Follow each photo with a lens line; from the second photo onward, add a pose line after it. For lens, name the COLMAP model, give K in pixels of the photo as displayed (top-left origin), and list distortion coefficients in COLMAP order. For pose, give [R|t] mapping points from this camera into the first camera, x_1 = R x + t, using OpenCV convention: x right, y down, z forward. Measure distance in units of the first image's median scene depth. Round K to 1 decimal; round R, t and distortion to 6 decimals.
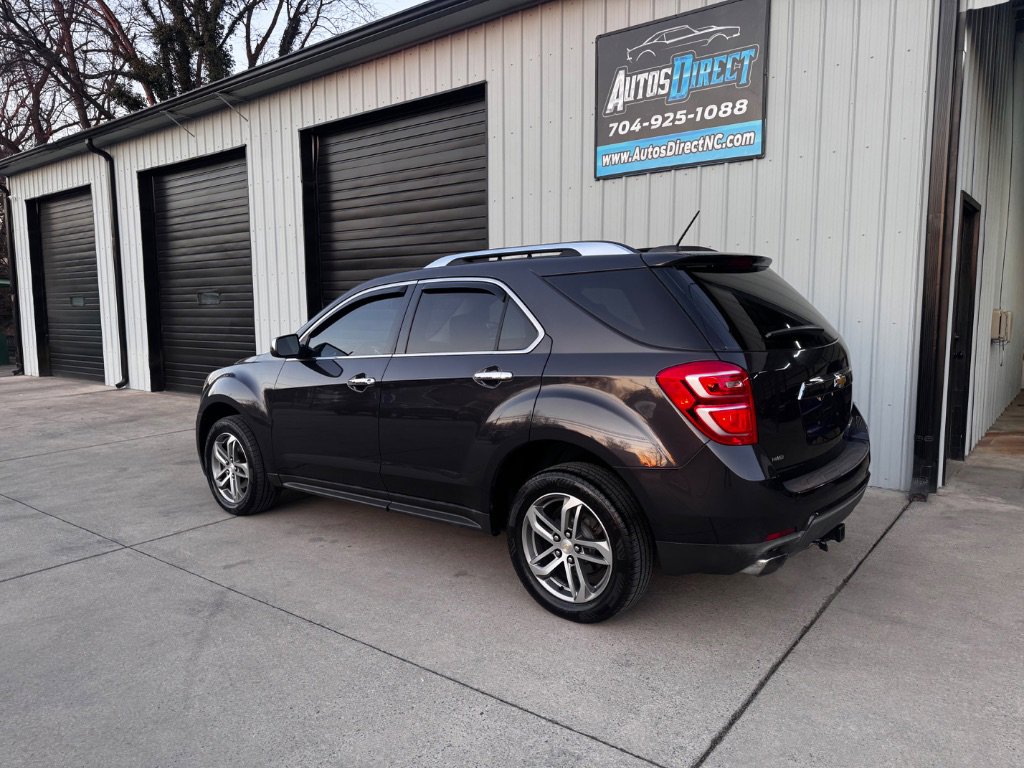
lens RADIAL K [[726.6, 0, 499.8], [0, 726.6, 395.2], [0, 0, 1]] dist [0.047292, -0.058717]
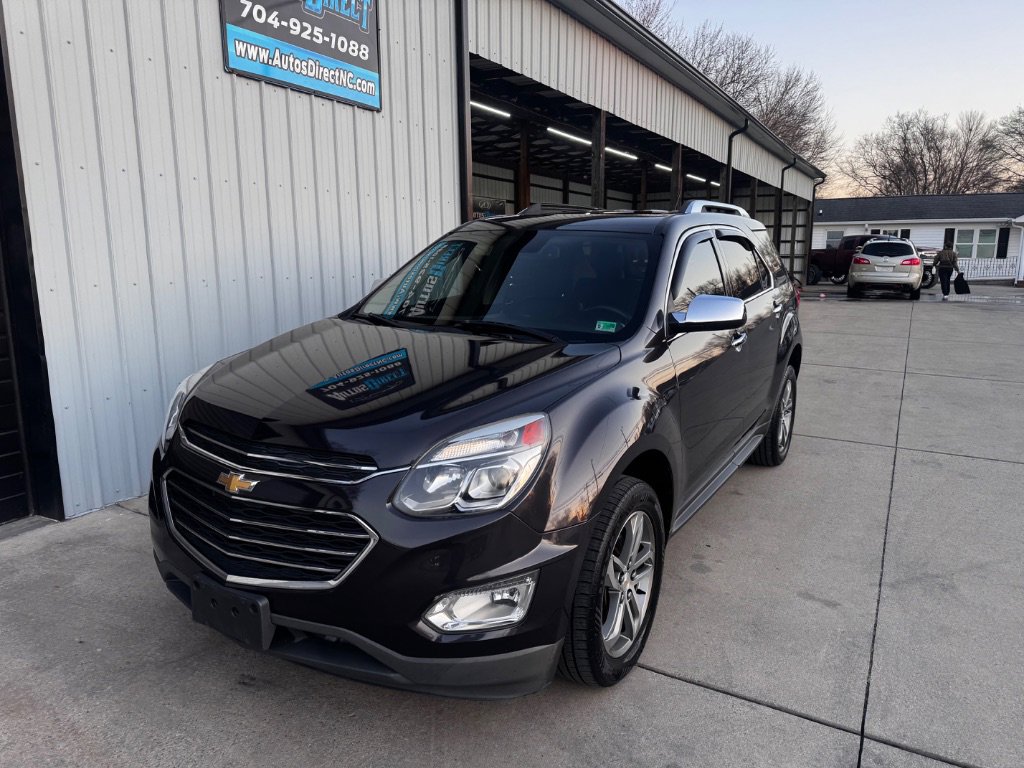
lens RADIAL K [[726.6, 0, 513.5], [0, 726.6, 385.6], [0, 0, 1]] dist [0.047292, -0.058717]
pose [[-0.177678, -0.167754, 0.969685, -0.699218], [0.124580, 0.973602, 0.191259, -0.115780], [-0.976171, 0.154785, -0.152089, 0.974793]]
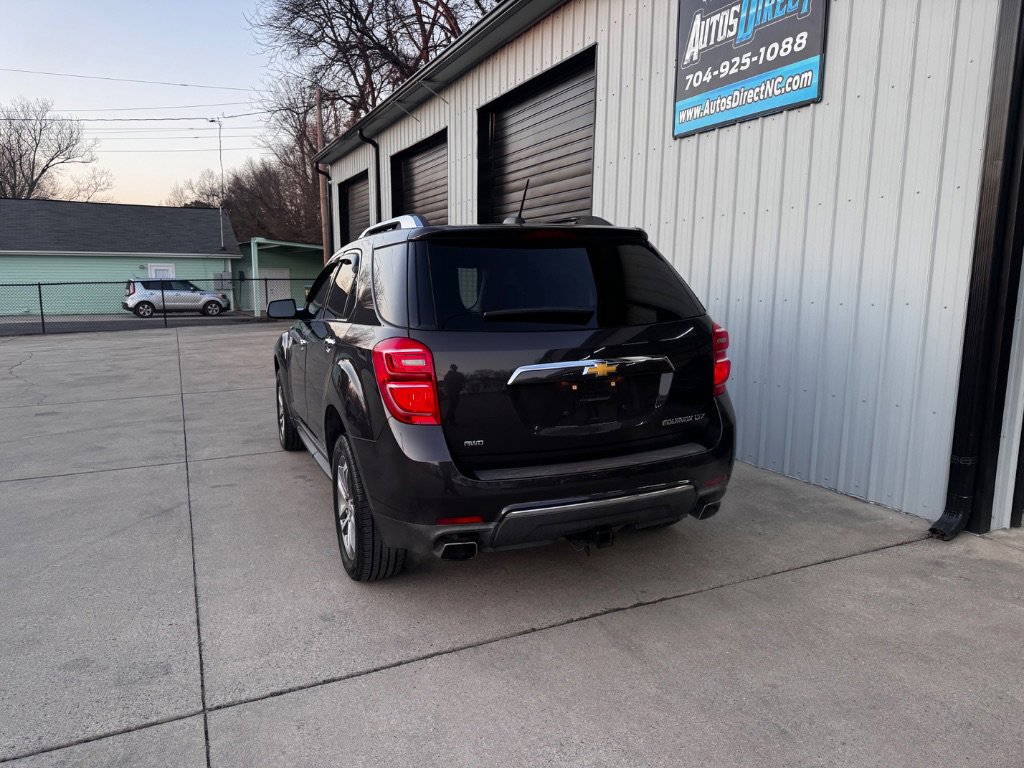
lens RADIAL K [[726.6, 0, 496.1], [0, 726.6, 391.4], [0, 0, 1]] dist [0.047292, -0.058717]
pose [[0.886621, 0.085861, -0.454457, 0.415153], [-0.068362, 0.996153, 0.054834, -0.017652], [0.457416, -0.017549, 0.889080, 0.086027]]
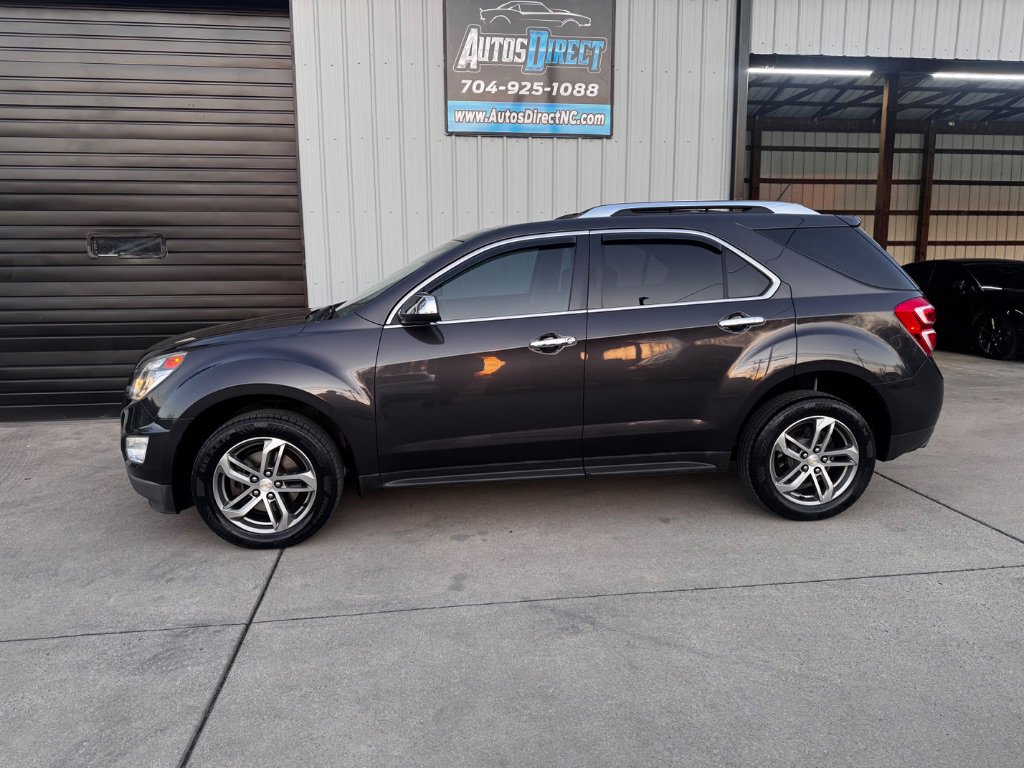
lens RADIAL K [[726.6, 0, 507.1], [0, 726.6, 391.1], [0, 0, 1]] dist [0.047292, -0.058717]
pose [[0.691064, -0.114377, 0.713686, -0.606263], [0.088759, 0.993356, 0.073252, -0.019800], [-0.717323, 0.012724, 0.696625, 0.288826]]
